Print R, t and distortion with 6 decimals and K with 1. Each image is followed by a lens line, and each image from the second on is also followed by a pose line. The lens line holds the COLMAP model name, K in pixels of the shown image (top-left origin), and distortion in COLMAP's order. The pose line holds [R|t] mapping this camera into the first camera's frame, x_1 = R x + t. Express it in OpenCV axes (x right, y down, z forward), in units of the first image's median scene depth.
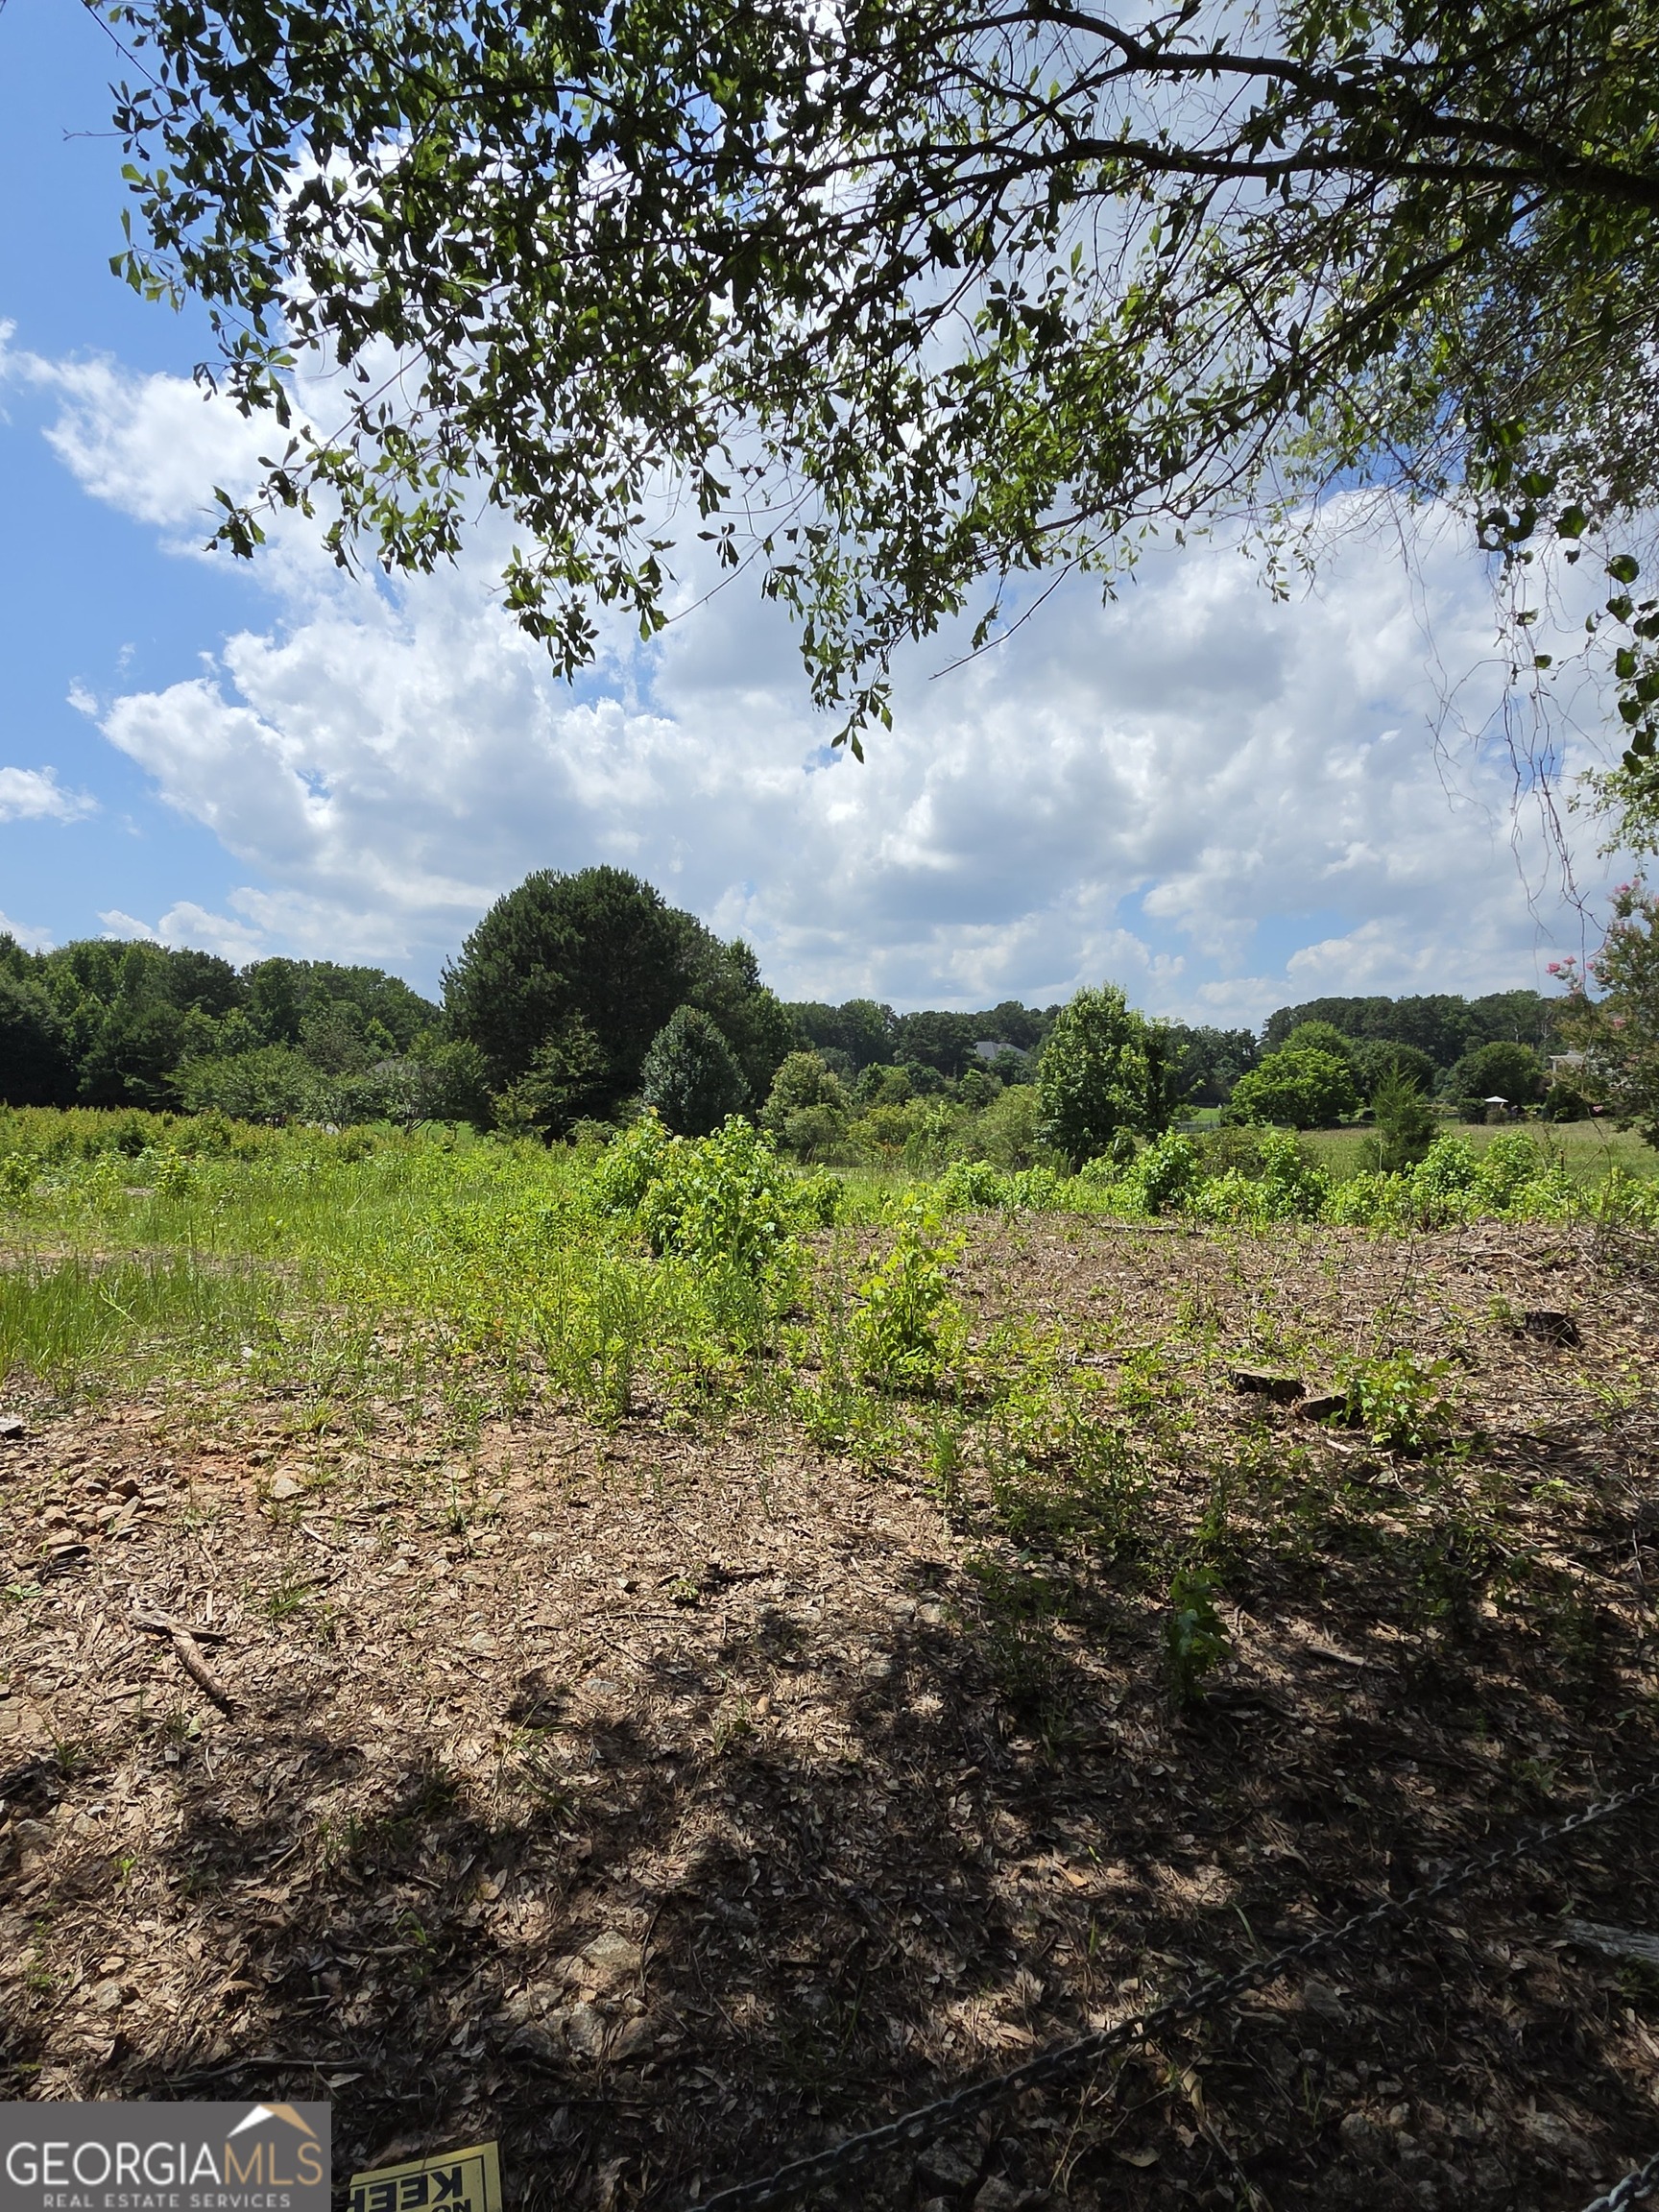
lens RADIAL K [[1233.5, 0, 846.6], [0, 1233.5, 1098.7], [0, 0, 1]] dist [0.006256, -0.000020]
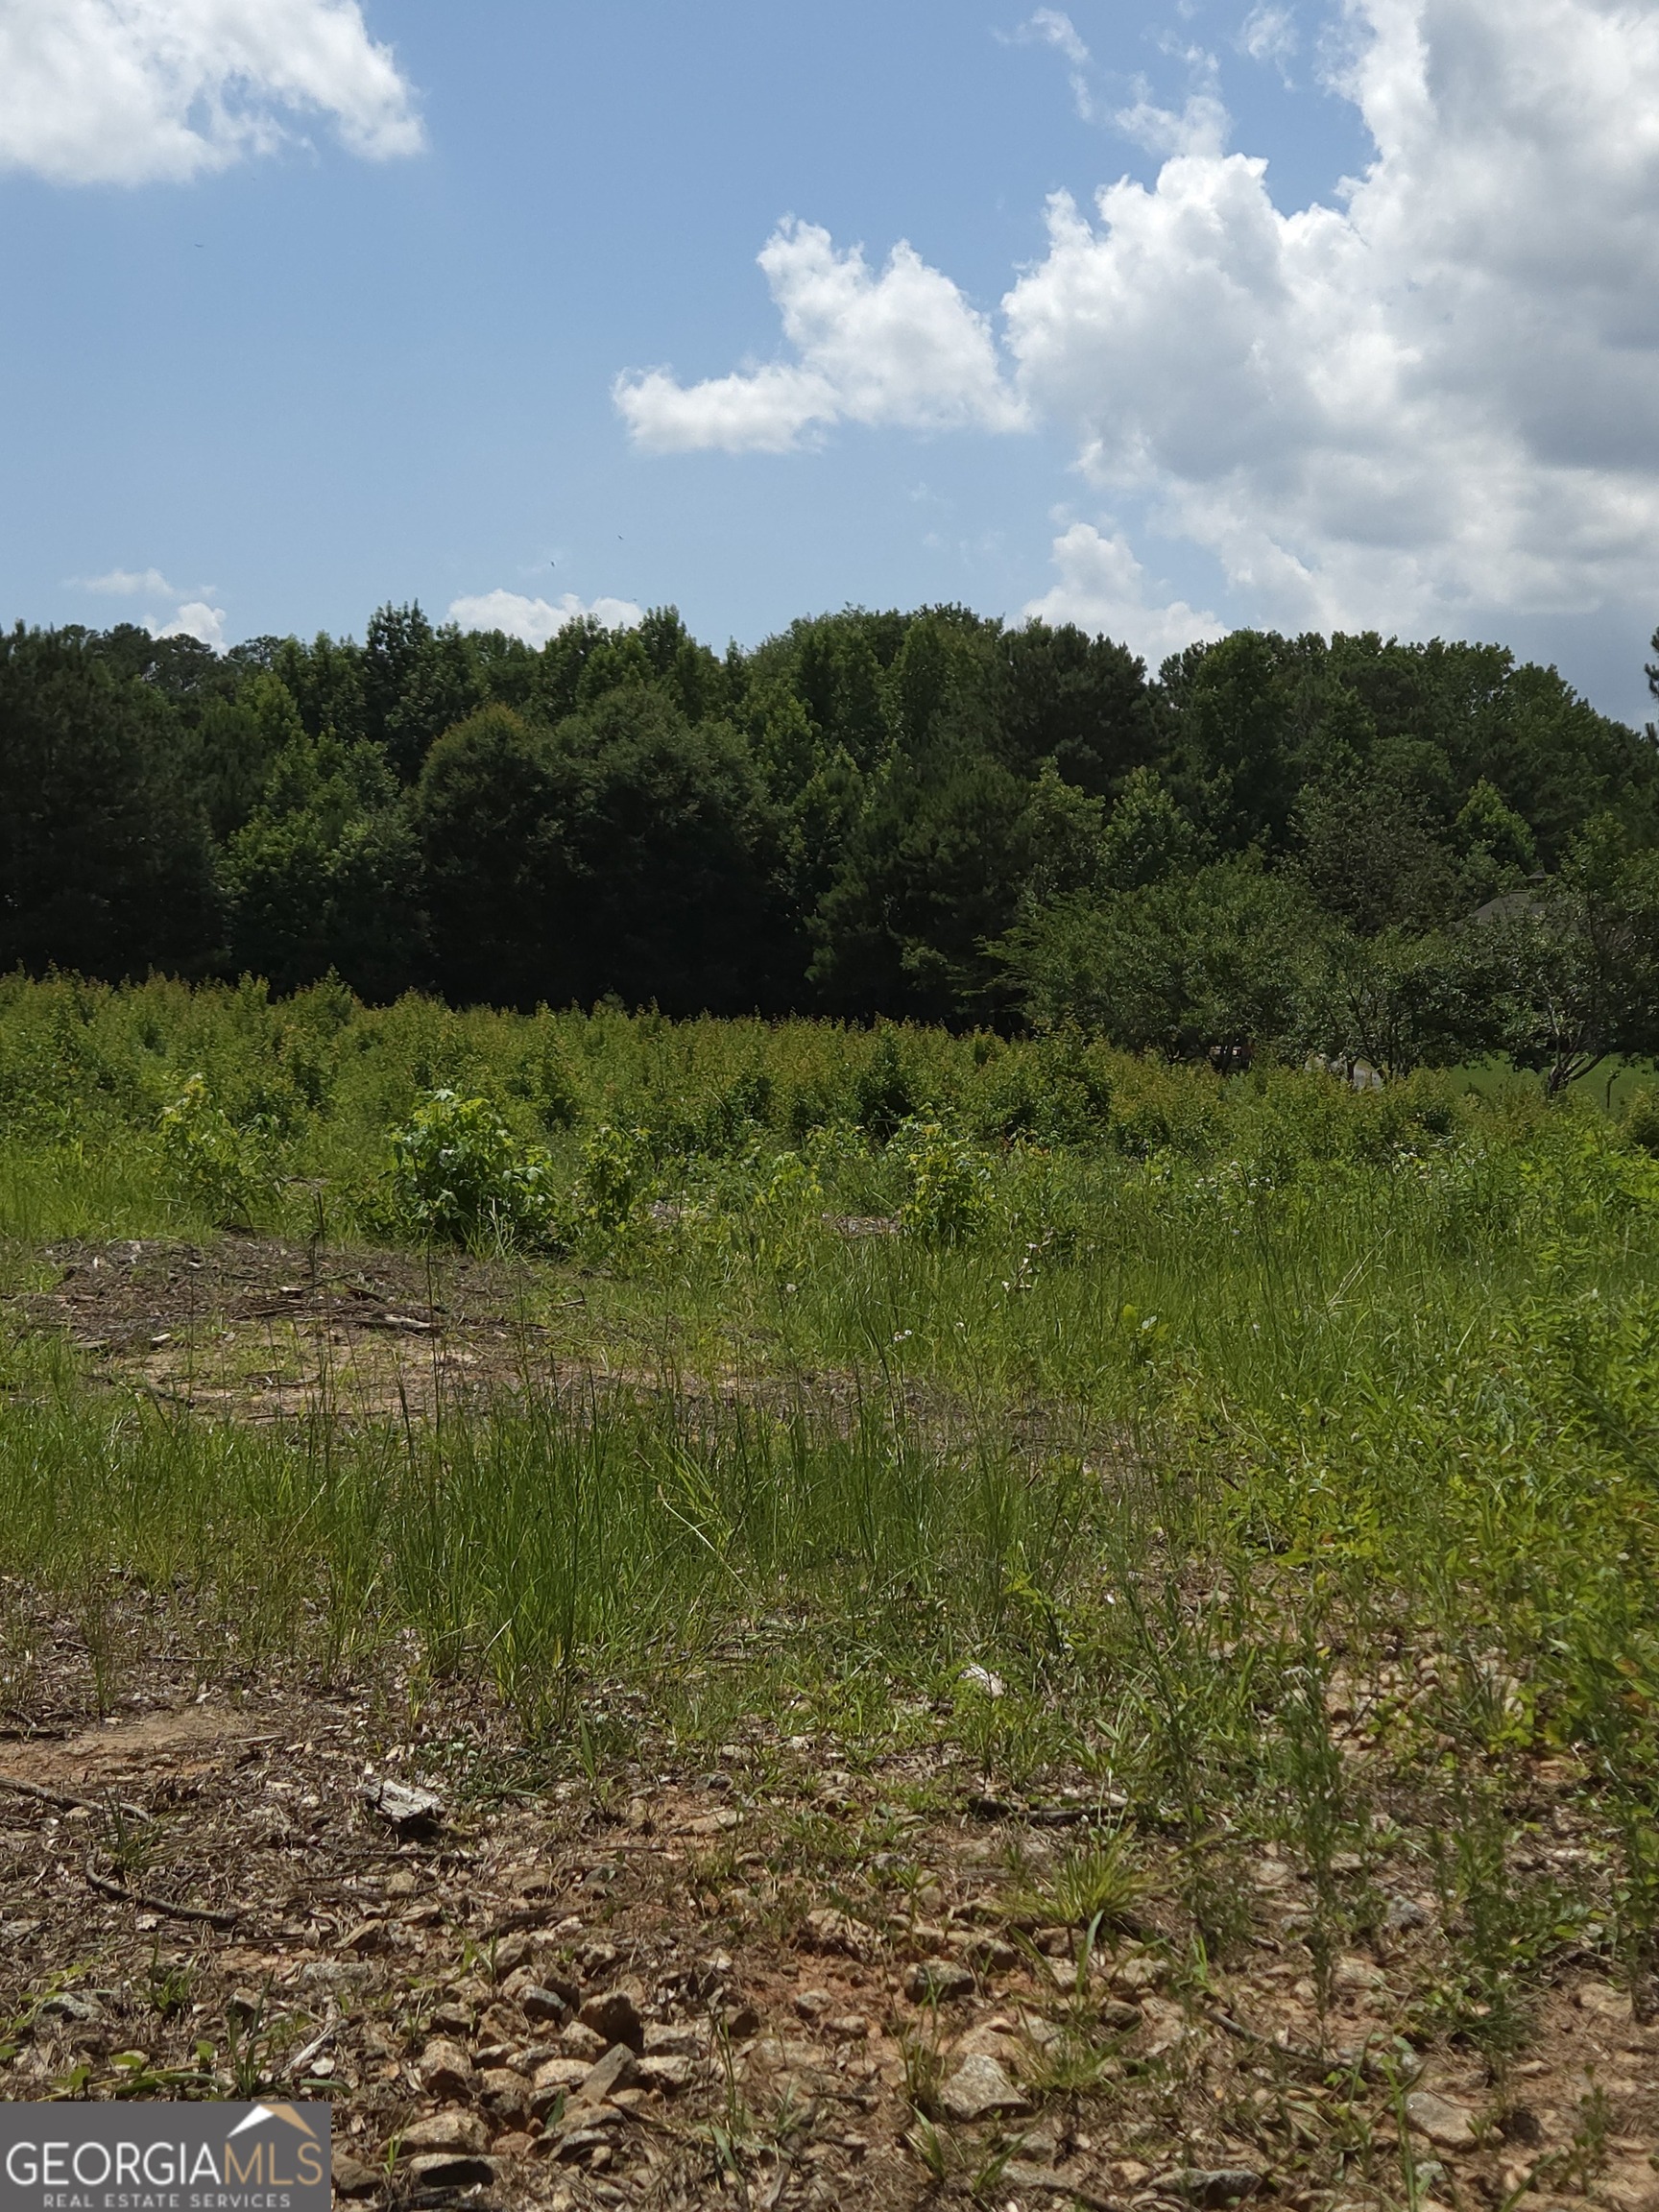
lens RADIAL K [[3471.4, 0, 840.2], [0, 3471.4, 1115.5], [0, 0, 1]] dist [0.059794, 0.000000]
pose [[0.852511, 0.016091, -0.522462, 0.025480], [0.001744, 0.999433, 0.033626, 0.003281], [0.522707, -0.029578, 0.851999, 0.116042]]
